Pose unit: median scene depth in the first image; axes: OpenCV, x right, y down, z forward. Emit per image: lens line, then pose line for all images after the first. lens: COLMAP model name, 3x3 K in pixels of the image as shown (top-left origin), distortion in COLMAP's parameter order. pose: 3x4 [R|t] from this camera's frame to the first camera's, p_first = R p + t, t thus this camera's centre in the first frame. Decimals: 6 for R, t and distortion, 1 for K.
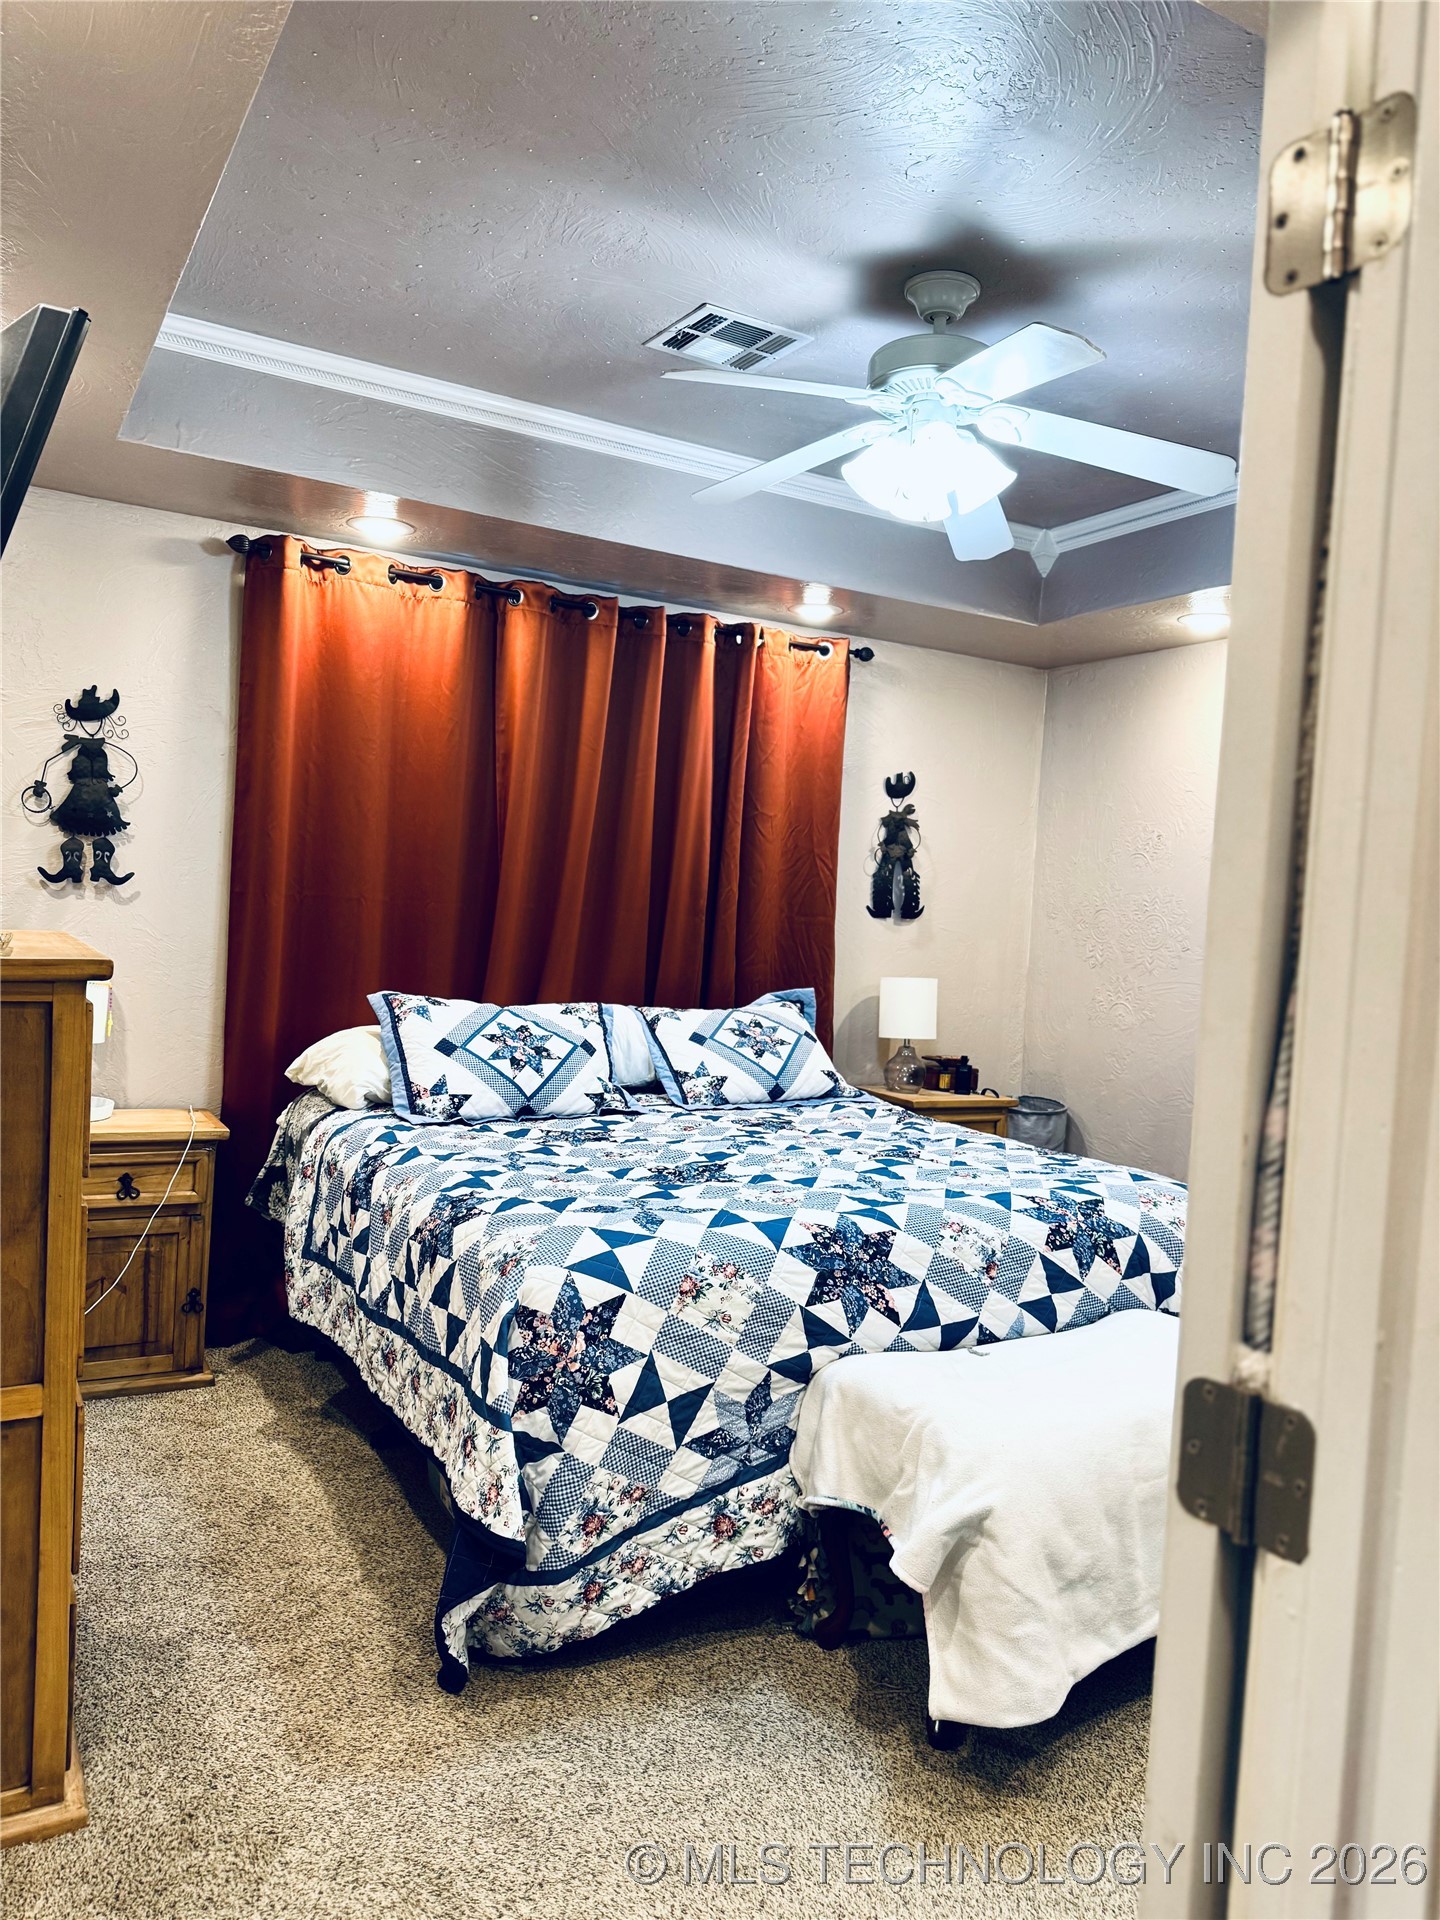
lens RADIAL K [[1359.8, 0, 716.4], [0, 1359.8, 962.3], [0, 0, 1]] dist [0.117230, -0.271336]
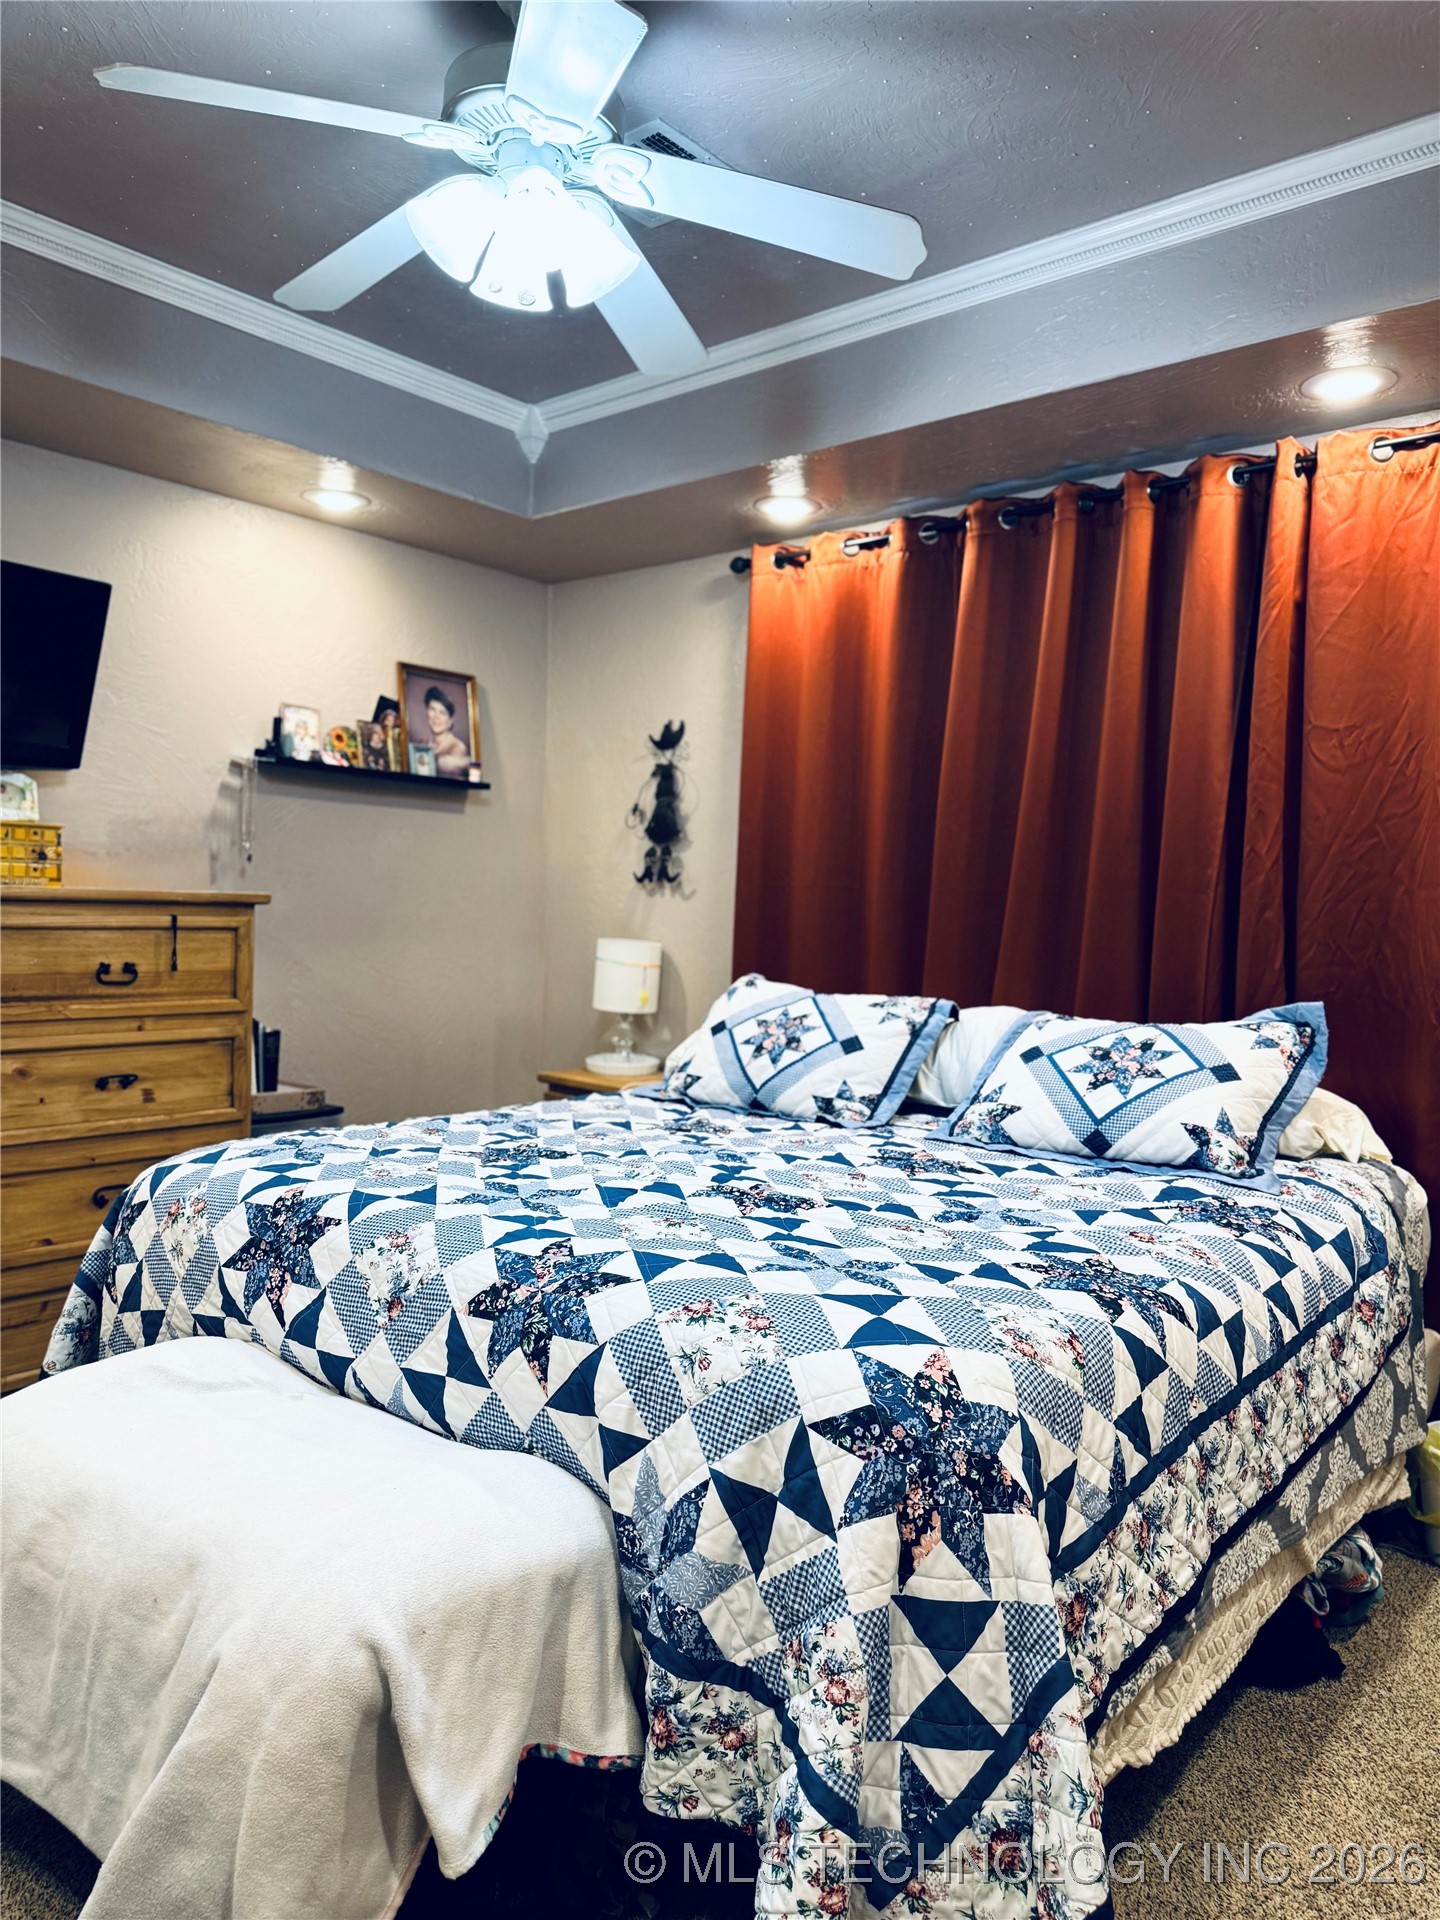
lens RADIAL K [[1340.1, 0, 720.0], [0, 1340.1, 960.0], [0, 0, 1]] dist [0.150390, -0.152020]
pose [[0.326177, -0.004198, -0.945299, 0.880406], [-0.056834, 0.998094, -0.024044, 0.046260], [0.943599, 0.061568, 0.325316, 0.863354]]
